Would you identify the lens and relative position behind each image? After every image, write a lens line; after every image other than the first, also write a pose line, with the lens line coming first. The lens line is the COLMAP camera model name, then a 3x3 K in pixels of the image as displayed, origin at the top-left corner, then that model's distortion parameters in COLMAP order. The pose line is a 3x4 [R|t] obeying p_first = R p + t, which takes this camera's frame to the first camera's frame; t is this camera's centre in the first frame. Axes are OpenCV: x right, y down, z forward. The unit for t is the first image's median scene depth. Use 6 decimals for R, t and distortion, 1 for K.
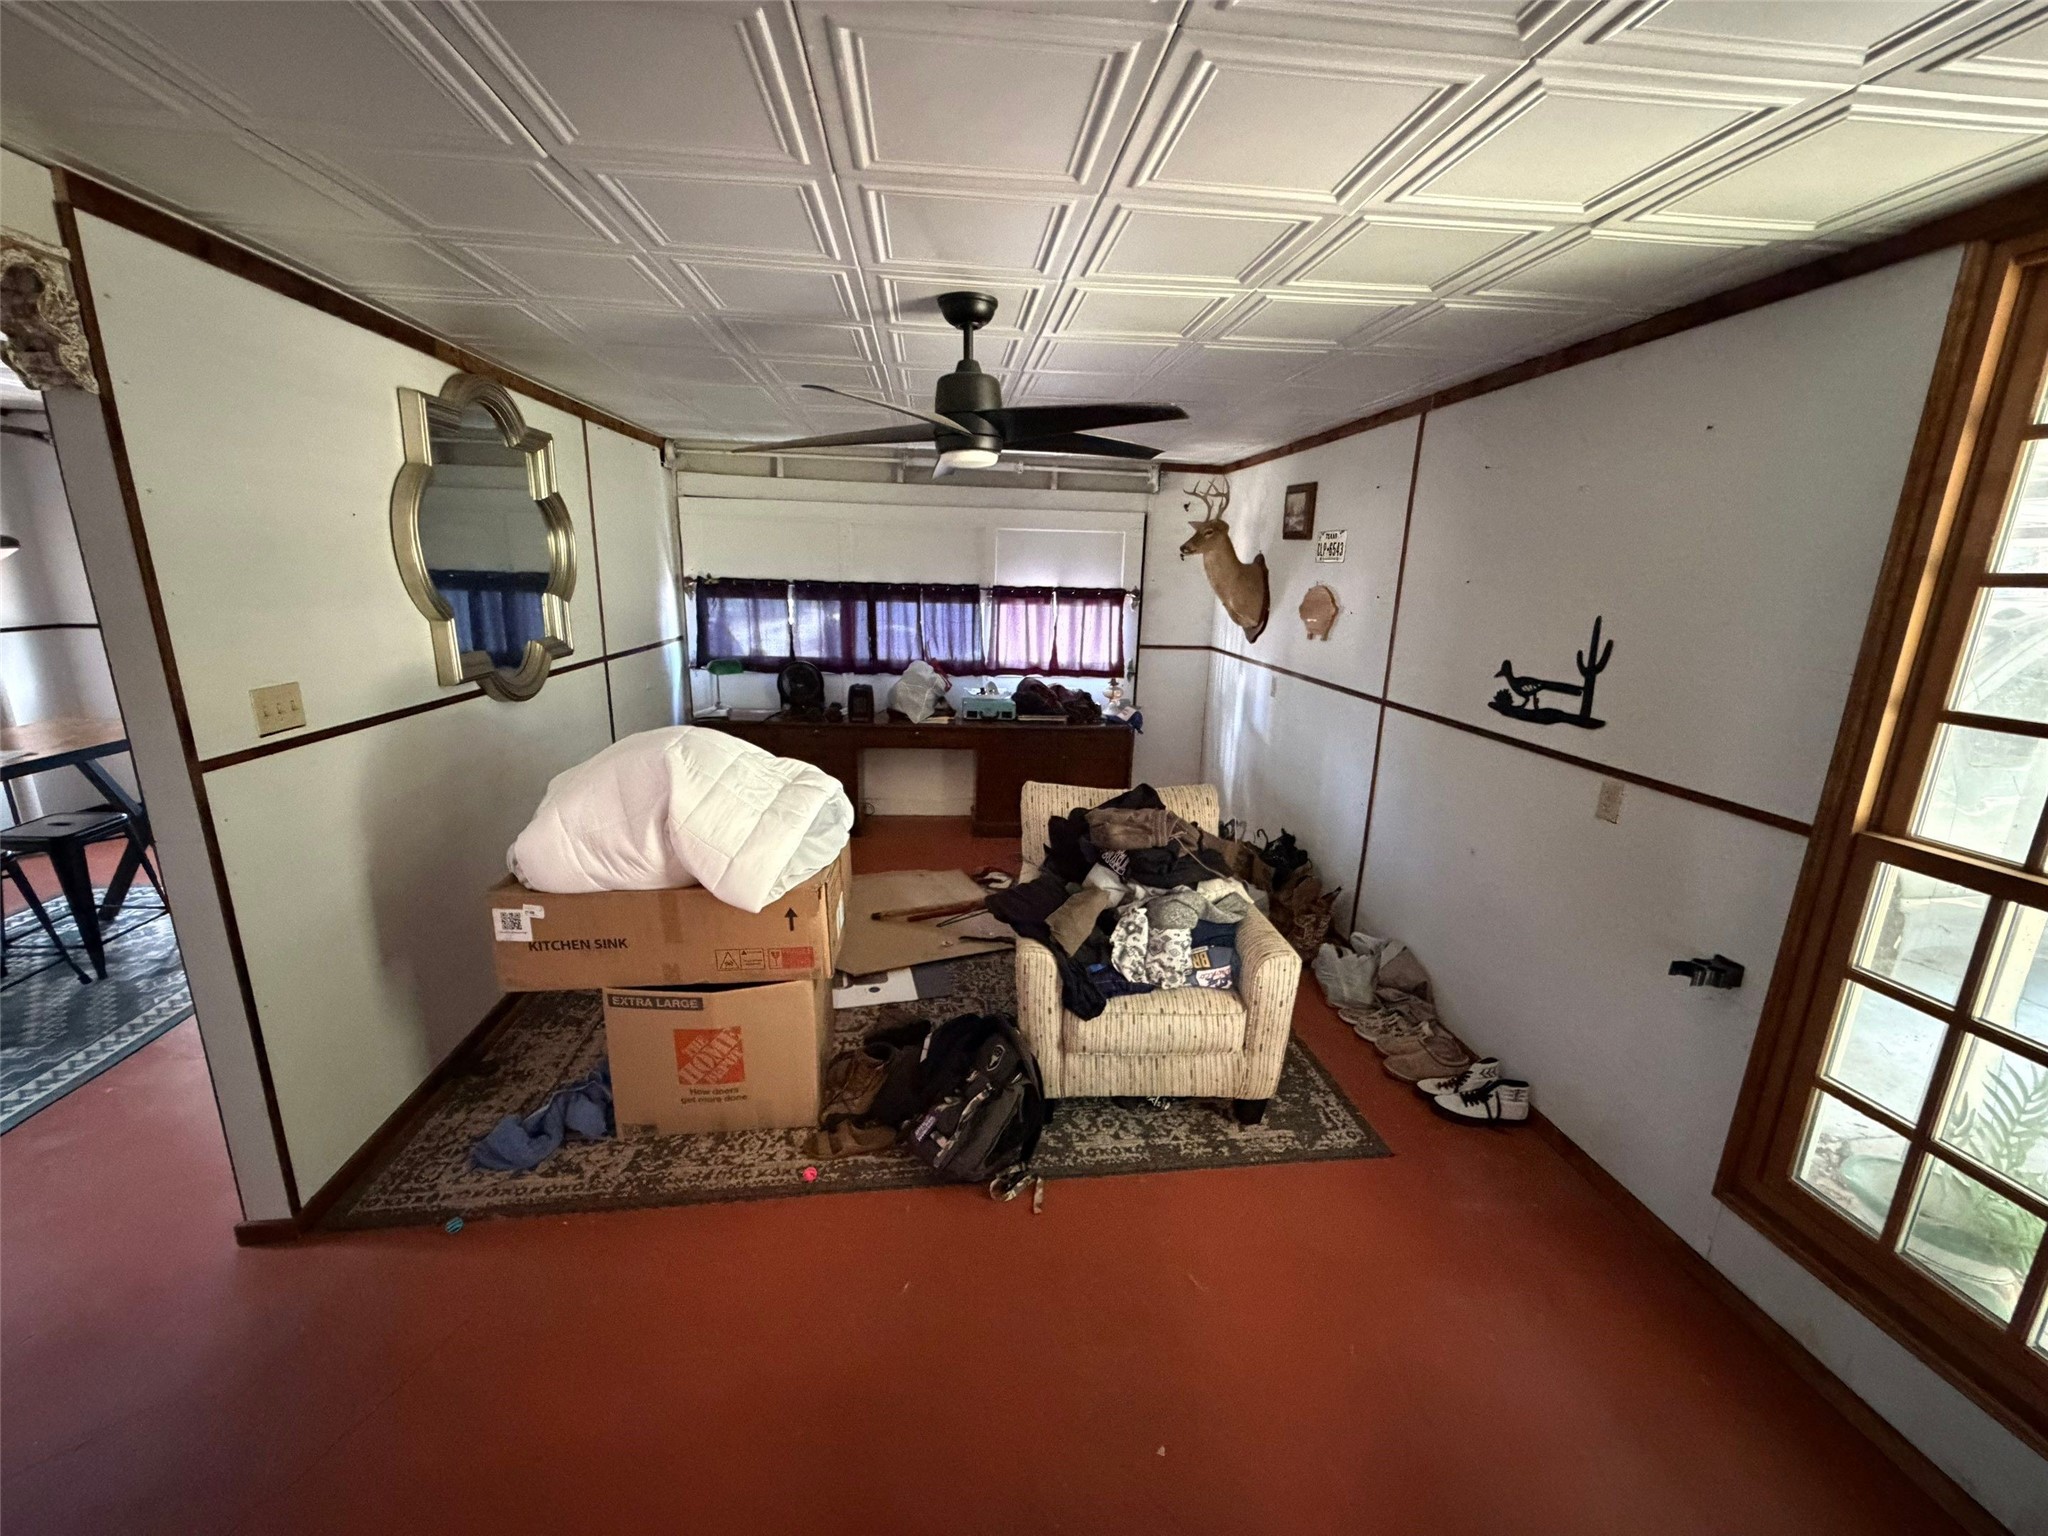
lens RADIAL K [[822.0, 0, 1019.9], [0, 822.0, 769.2], [0, 0, 1]] dist [0.001569, -0.000483]
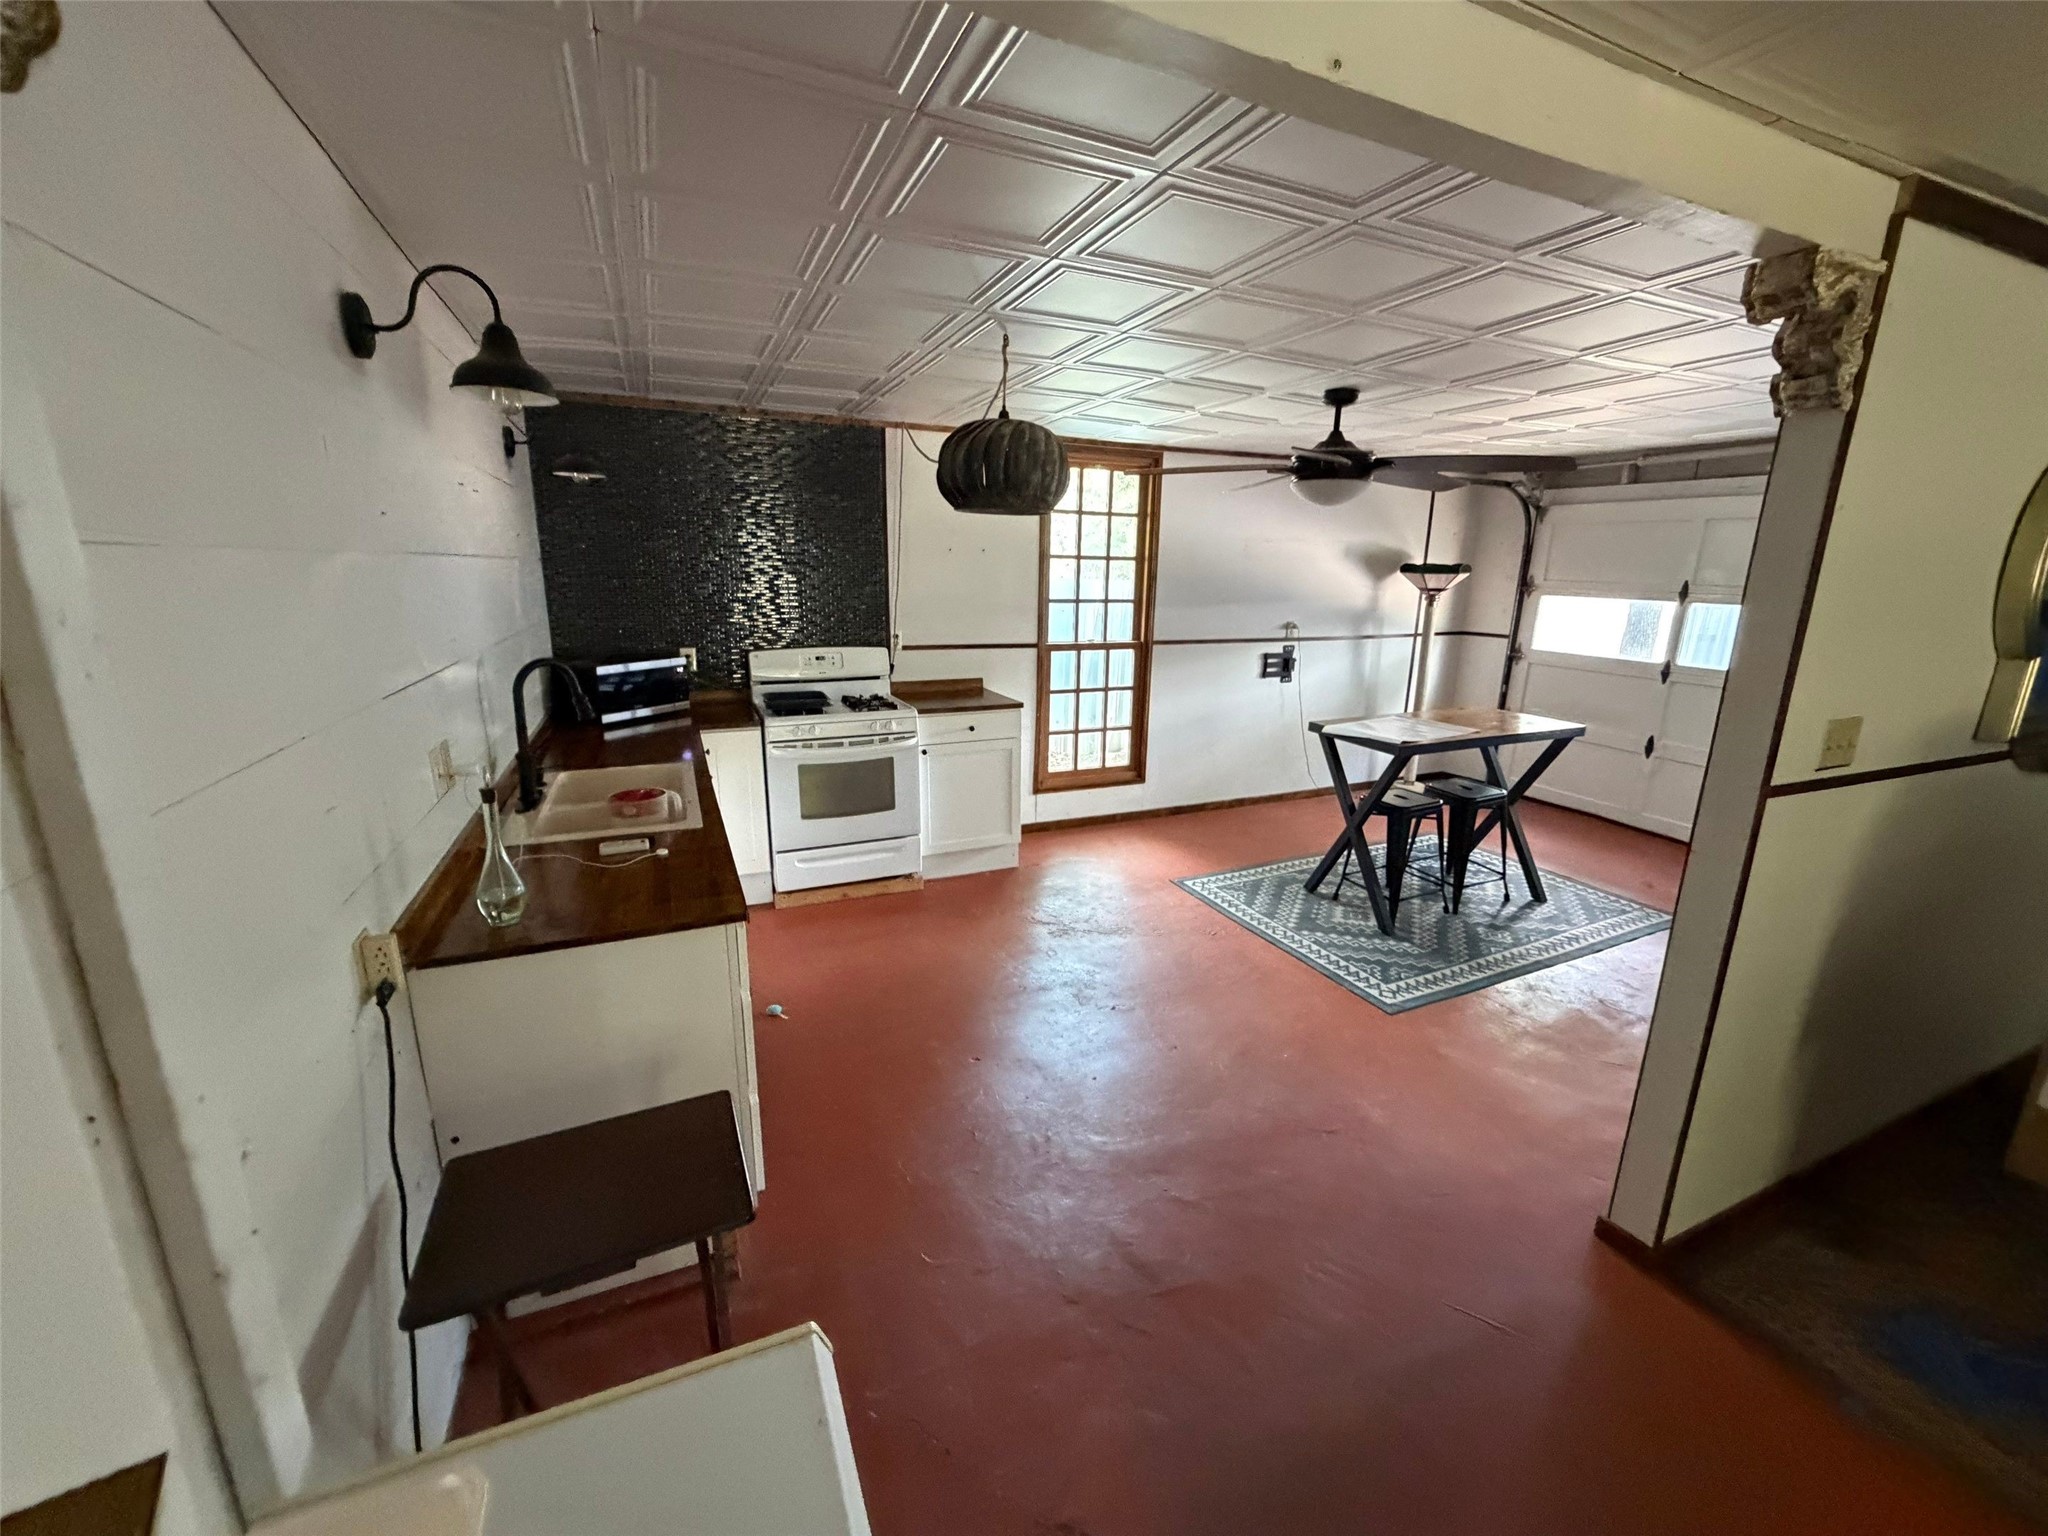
lens RADIAL K [[822.0, 0, 1019.9], [0, 822.0, 769.2], [0, 0, 1]] dist [0.001569, -0.000483]
pose [[0.311097, 0.211115, -0.926633, -0.249509], [-0.238604, 0.961136, 0.138870, 0.032424], [0.919939, 0.177896, 0.349379, -0.104022]]
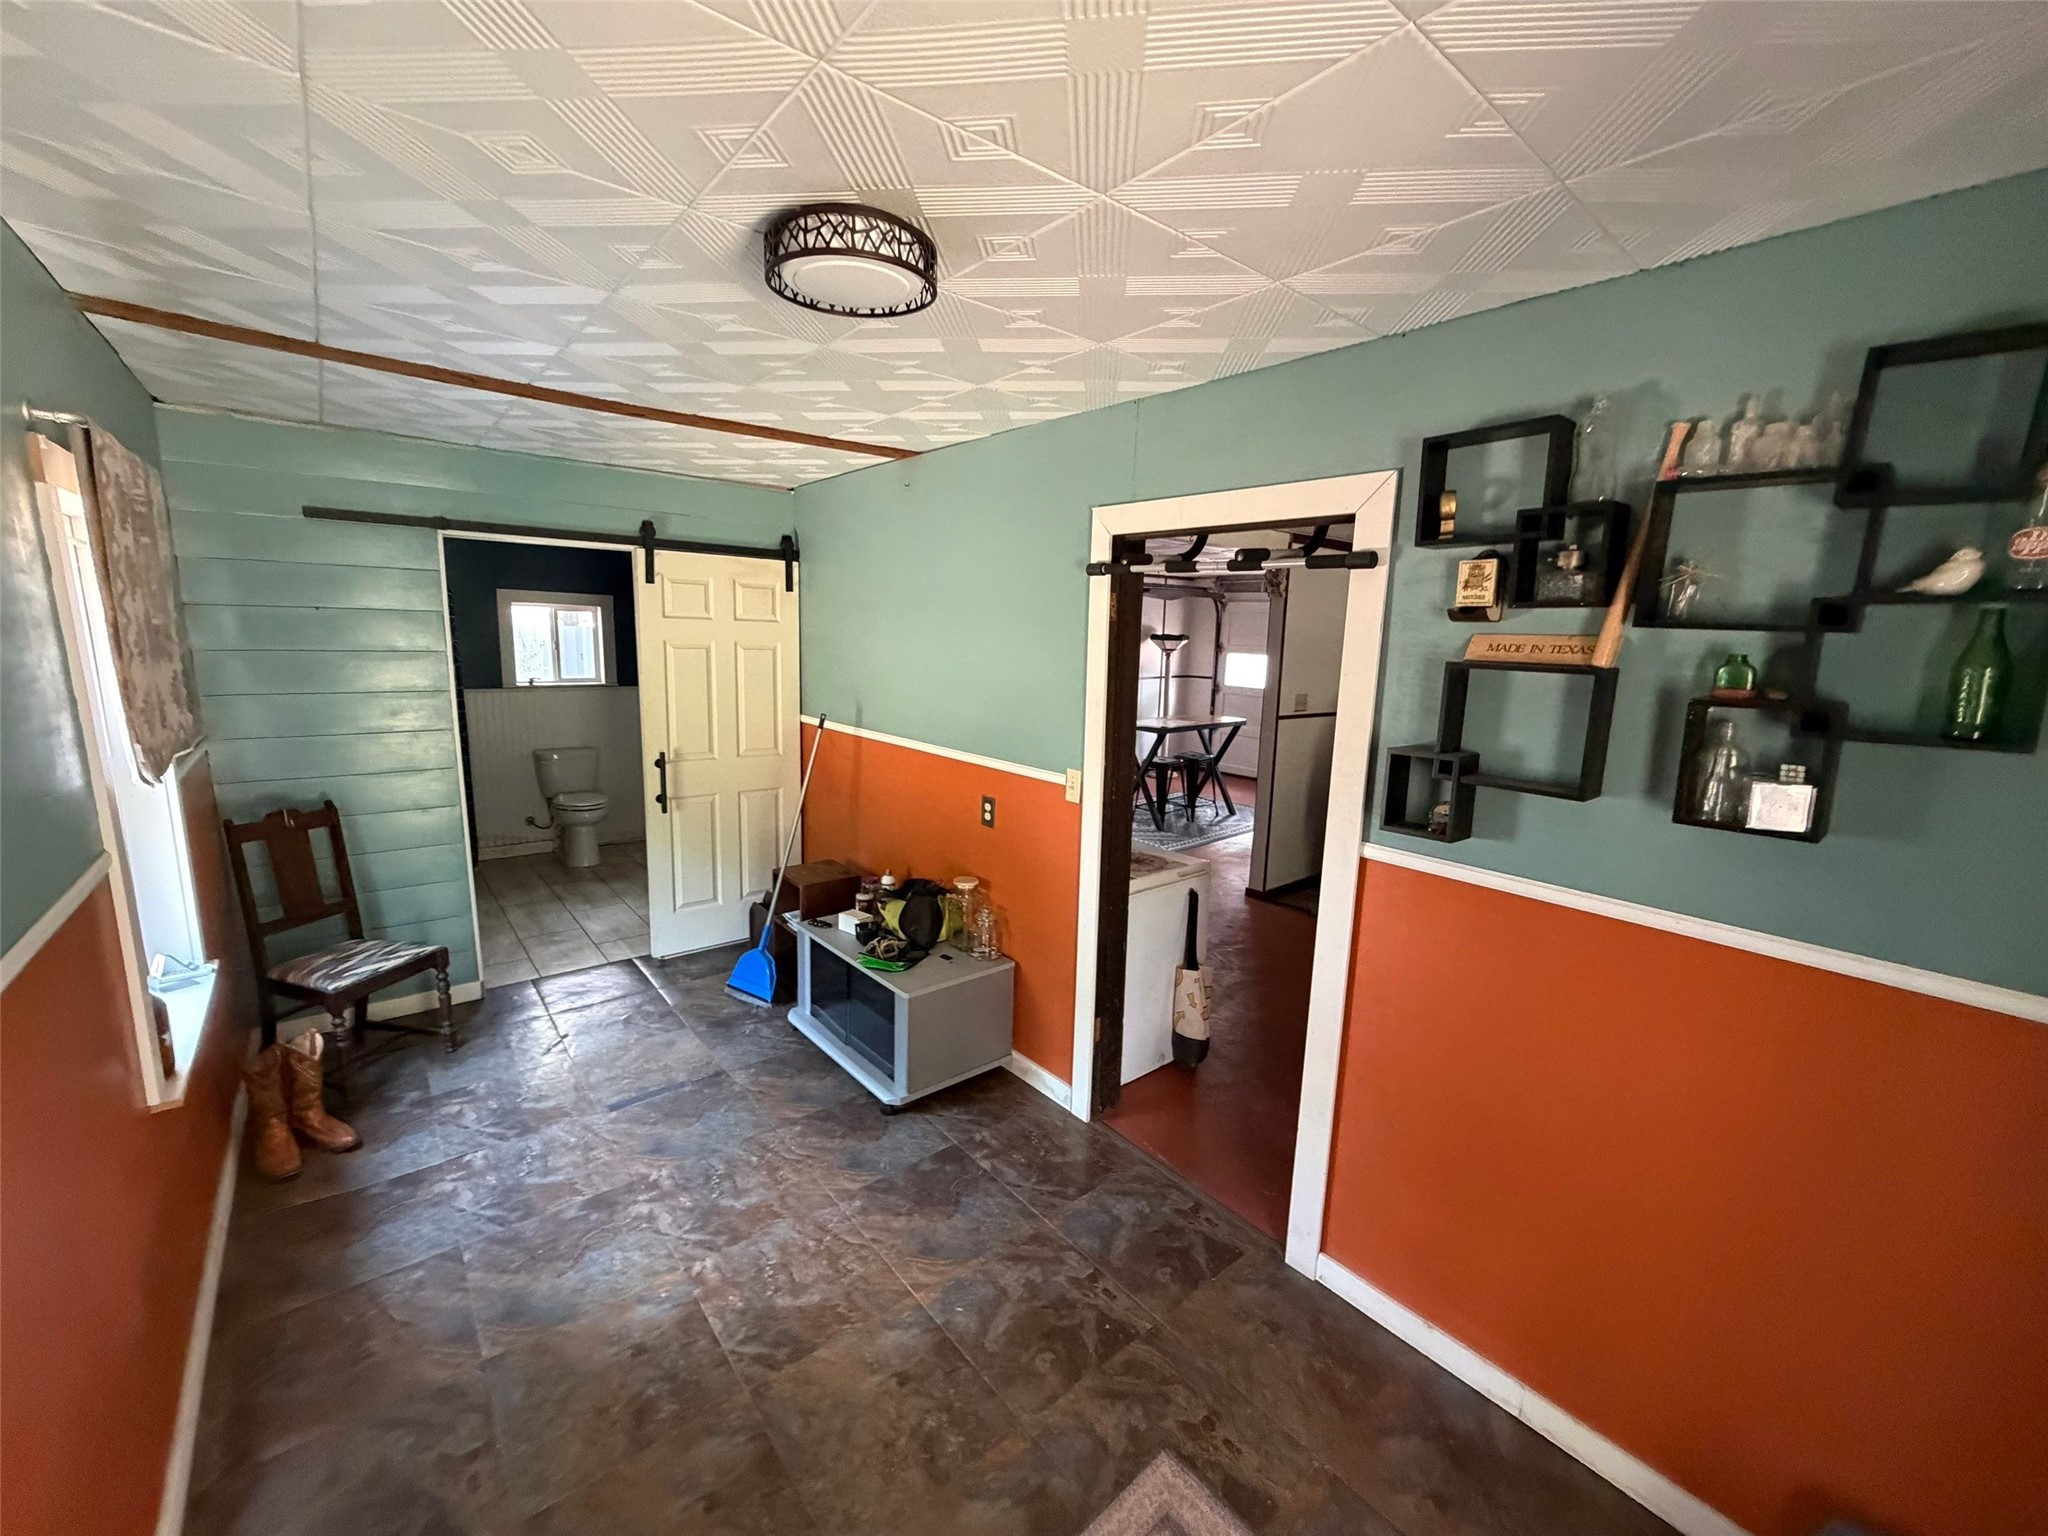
lens RADIAL K [[813.8, 0, 1017.1], [0, 813.8, 767.2], [0, 0, 1]] dist [0.000673, -0.000278]
pose [[0.560254, 0.130971, -0.817901, 0.574328], [-0.213836, 0.976819, 0.009943, 0.224309], [0.800243, 0.169326, 0.575273, -0.908947]]
